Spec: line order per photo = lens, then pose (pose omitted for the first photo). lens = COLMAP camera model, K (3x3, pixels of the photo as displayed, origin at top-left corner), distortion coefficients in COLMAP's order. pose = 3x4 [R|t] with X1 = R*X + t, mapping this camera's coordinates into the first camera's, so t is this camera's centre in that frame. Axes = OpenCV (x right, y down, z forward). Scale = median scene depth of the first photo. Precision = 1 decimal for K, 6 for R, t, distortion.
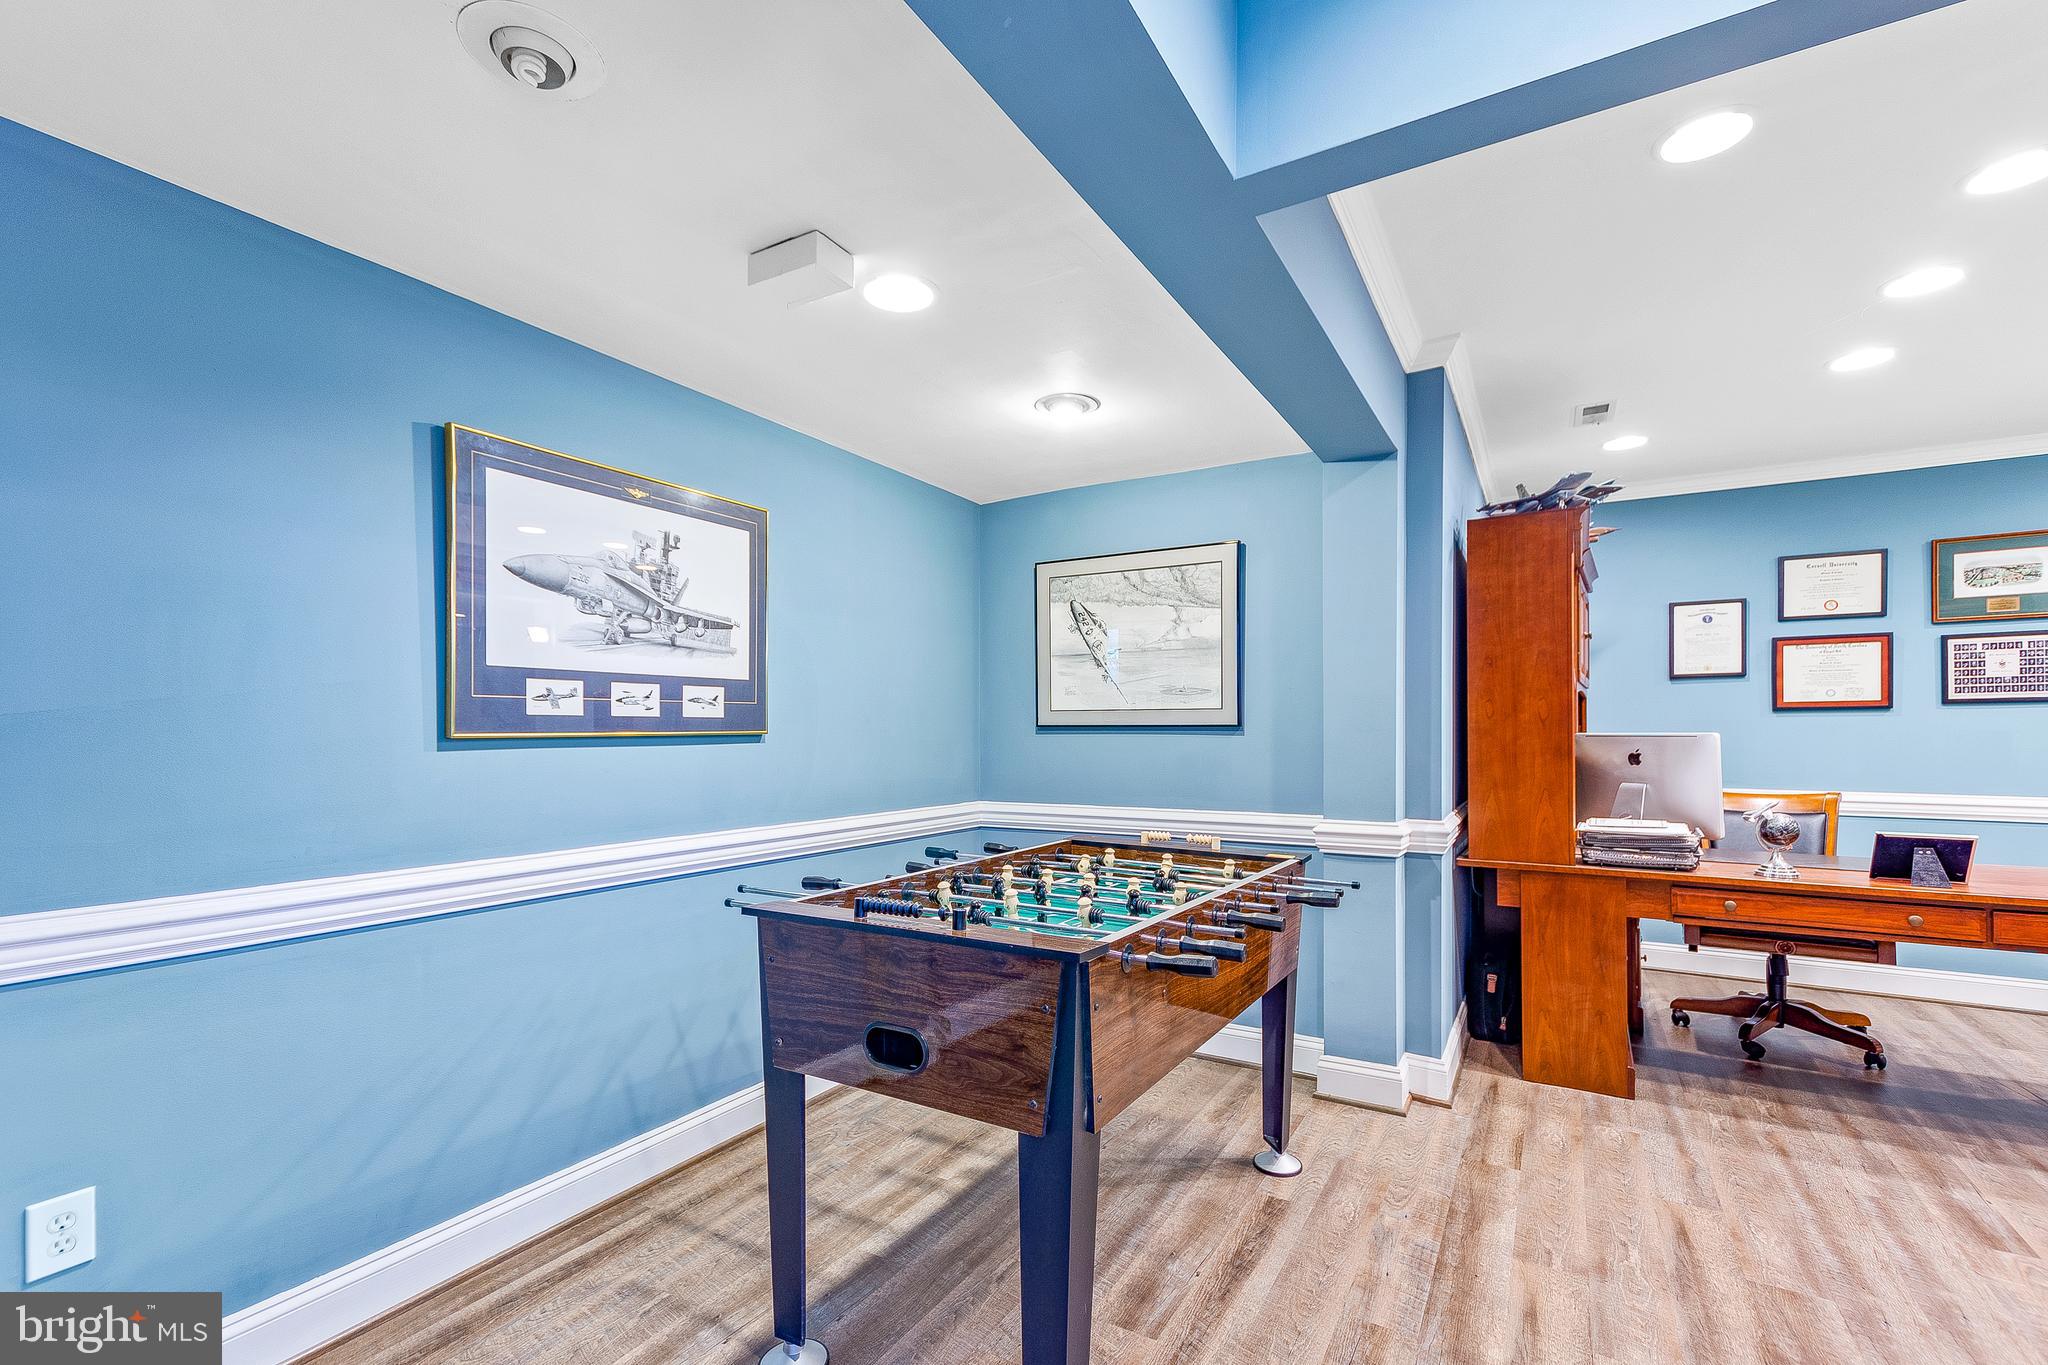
lens RADIAL K [[889.7, 0, 1037.1], [0, 889.7, 718.3], [0, 0, 1]] dist [0.011771, -0.000619]
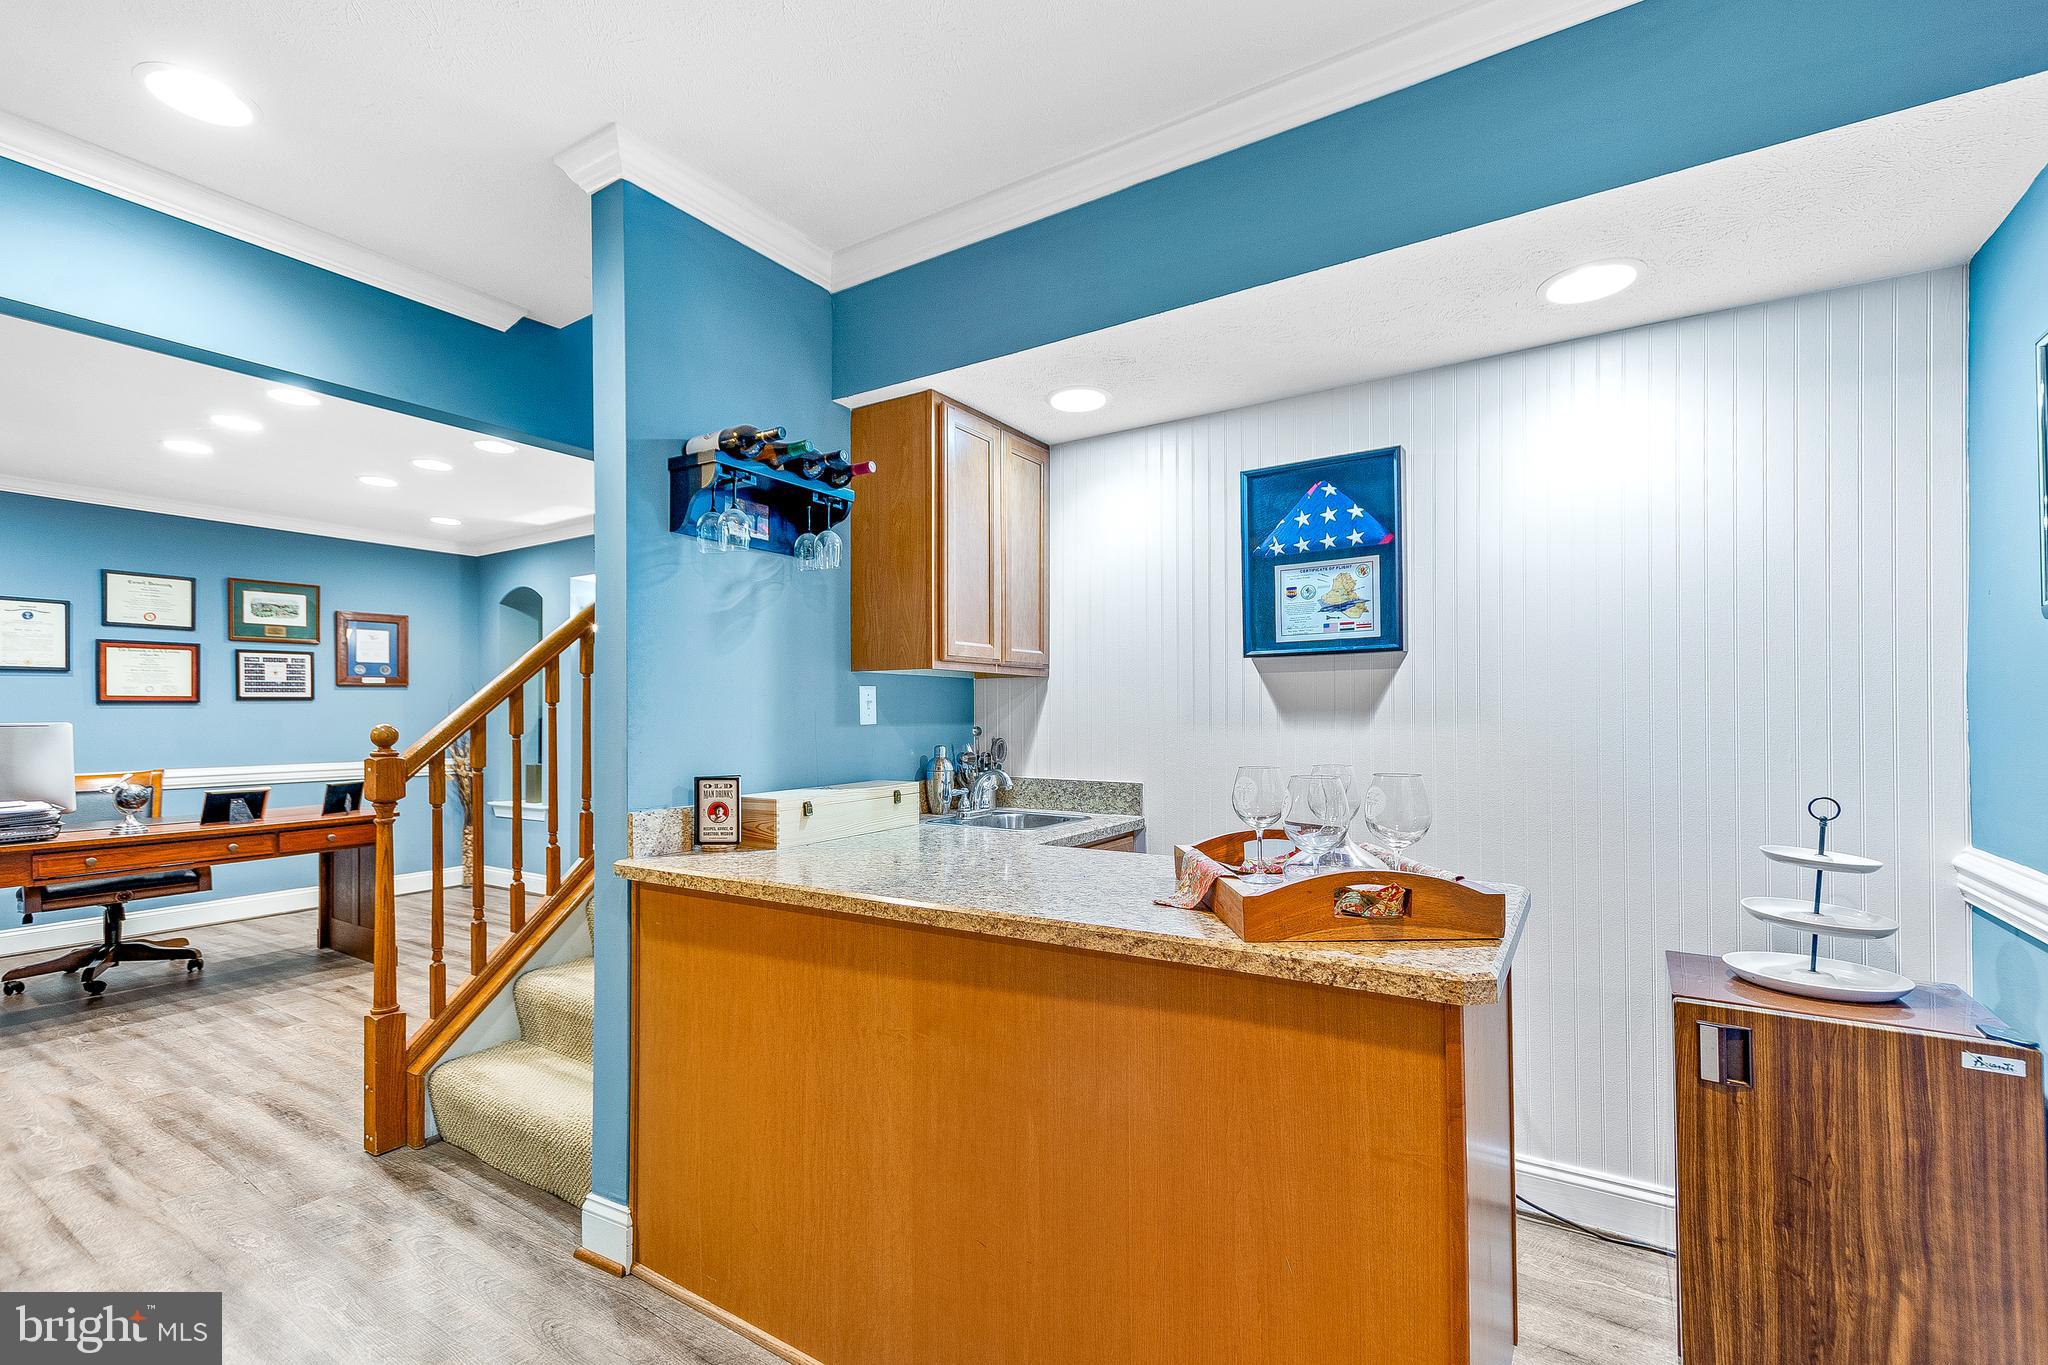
lens RADIAL K [[889.7, 0, 1037.1], [0, 889.7, 718.3], [0, 0, 1]] dist [0.011771, -0.000619]
pose [[0.030341, -0.004595, 0.999529, -0.350520], [-0.003963, 0.999981, 0.004718, 0.000428], [-0.999532, -0.004104, 0.030322, -0.279569]]
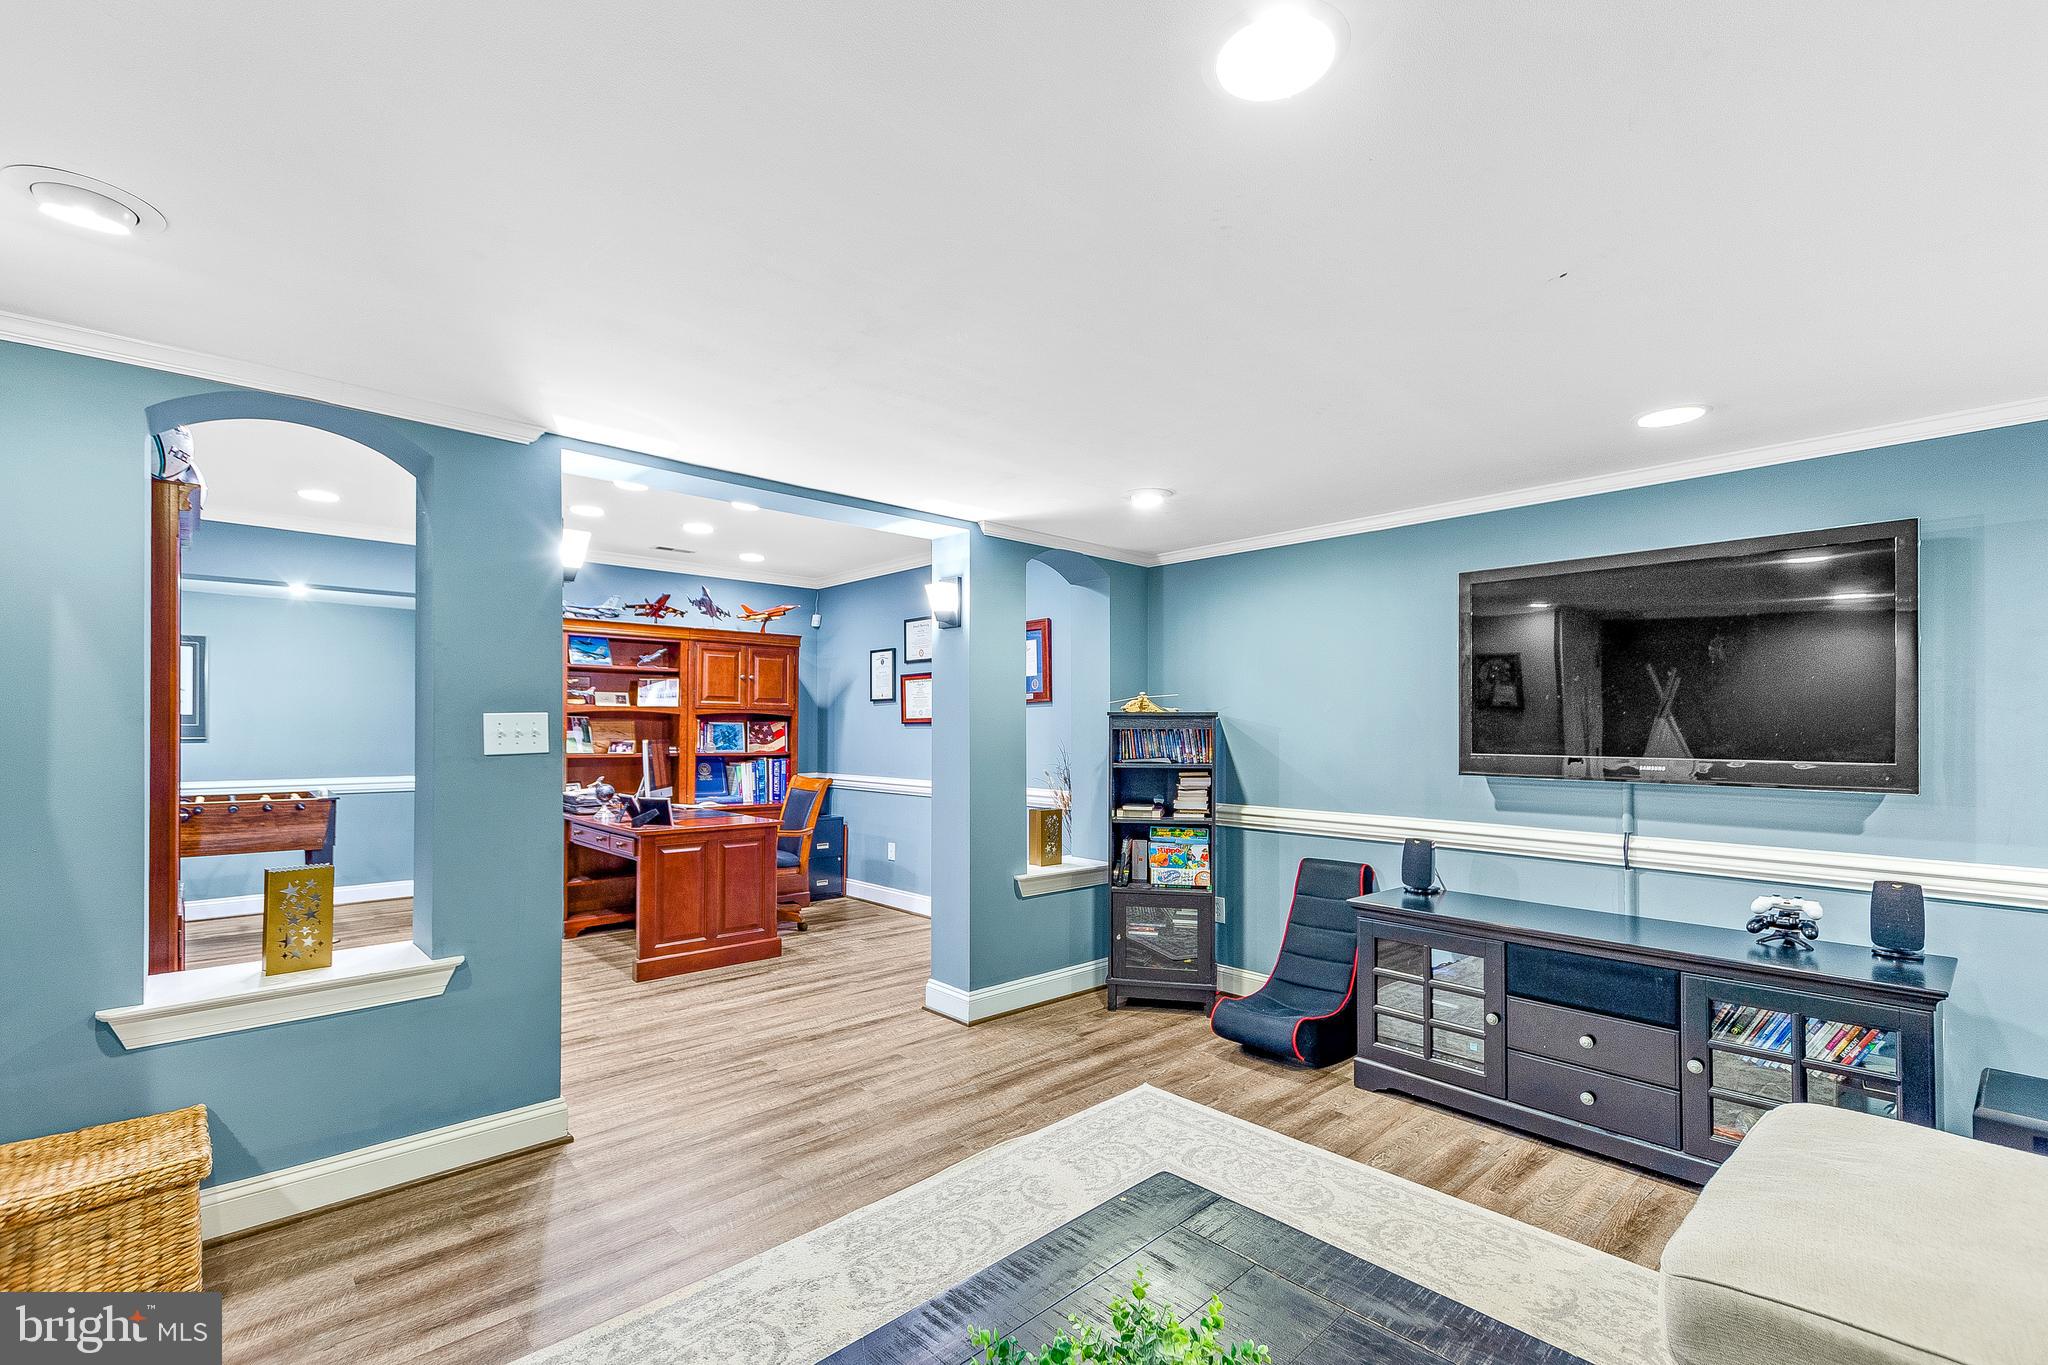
lens RADIAL K [[889.7, 0, 1037.1], [0, 889.7, 718.3], [0, 0, 1]] dist [0.011771, -0.000619]
pose [[0.956477, -0.001129, -0.291805, 1.780768], [0.001504, 0.999998, 0.001060, -0.024541], [0.291803, -0.001452, 0.956477, -0.398524]]
